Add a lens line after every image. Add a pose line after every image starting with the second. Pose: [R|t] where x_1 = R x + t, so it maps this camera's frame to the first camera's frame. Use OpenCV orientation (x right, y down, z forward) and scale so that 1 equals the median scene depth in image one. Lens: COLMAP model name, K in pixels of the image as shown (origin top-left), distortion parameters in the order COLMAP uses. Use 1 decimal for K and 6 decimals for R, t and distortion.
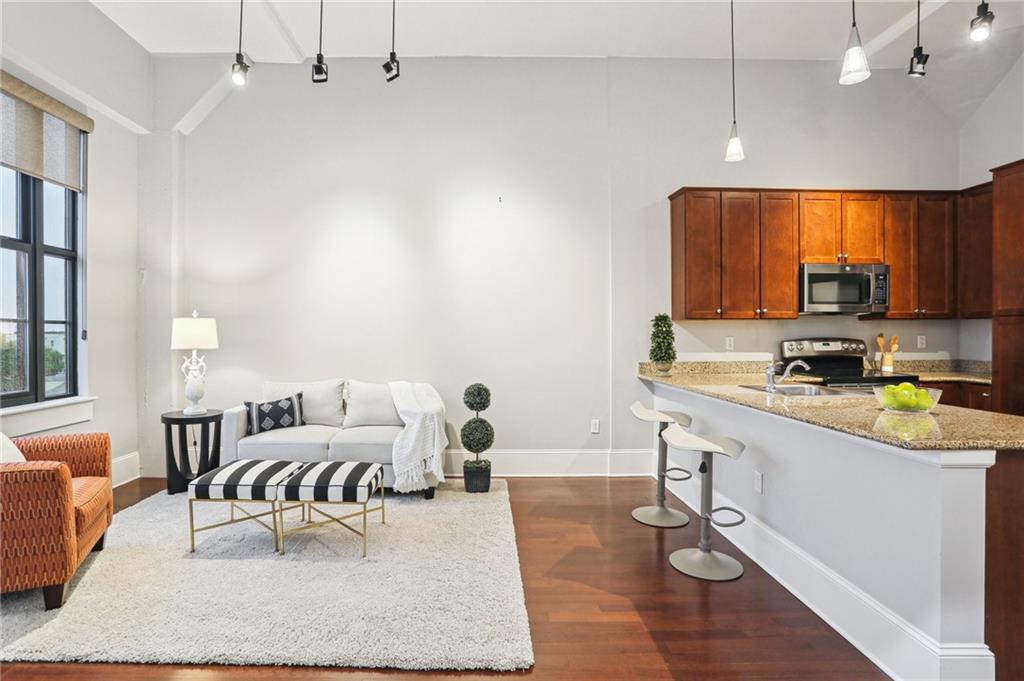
lens RADIAL K [[519.4, 0, 474.3], [0, 519.4, 334.2], [0, 0, 1]] dist [-0.034290, 0.000752]
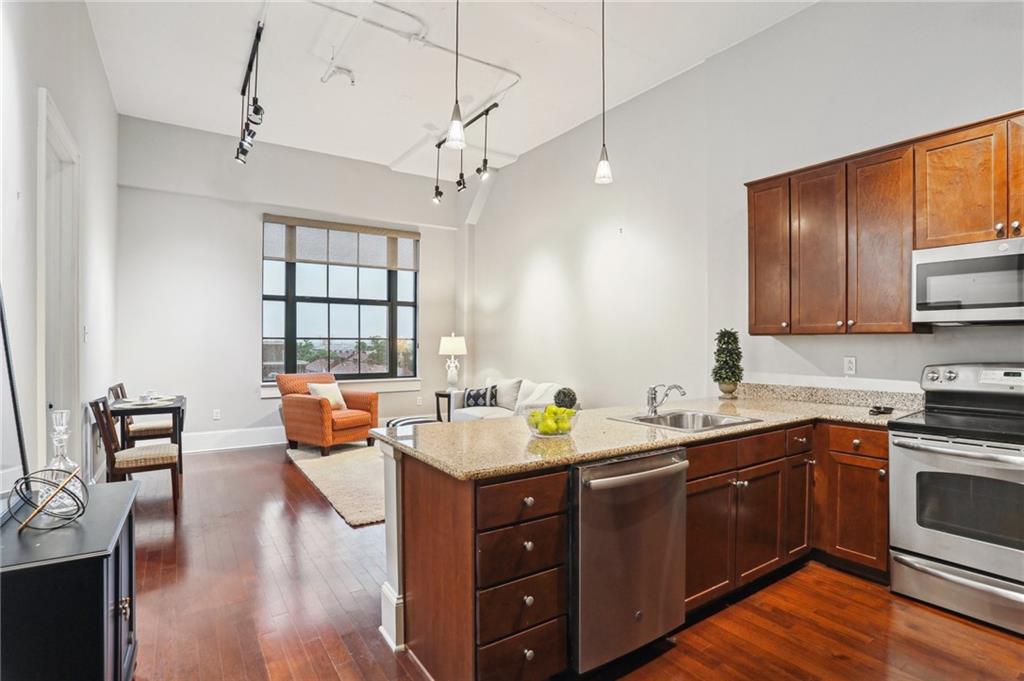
lens RADIAL K [[496.7, 0, 498.1], [0, 496.7, 348.5], [0, 0, 1]] dist [-0.034383, 0.001096]
pose [[0.550675, 0.013827, -0.834605, 0.885722], [-0.008615, 0.999904, 0.010881, -0.011447], [0.834675, 0.001198, 0.550741, 0.201205]]
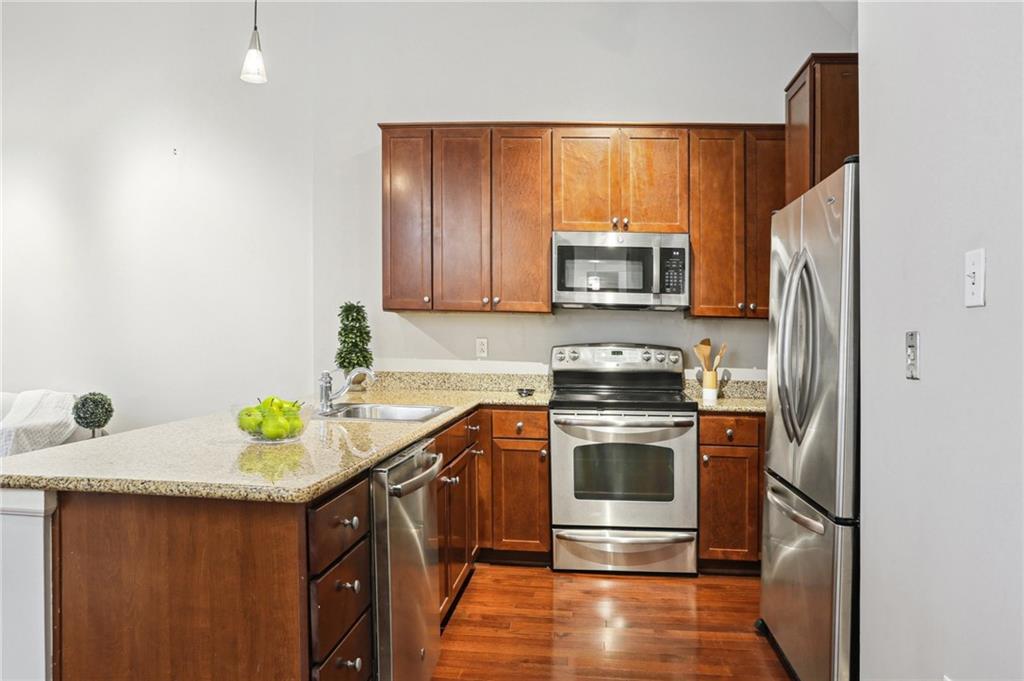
lens RADIAL K [[718.2, 0, 535.5], [0, 718.2, 327.0], [0, 0, 1]] dist [-0.078526, 0.000643]
pose [[0.996523, 0.024562, -0.079615, 0.706357], [-0.026394, 0.999408, -0.022047, 0.010398], [0.079026, 0.024071, 0.996582, 0.055845]]
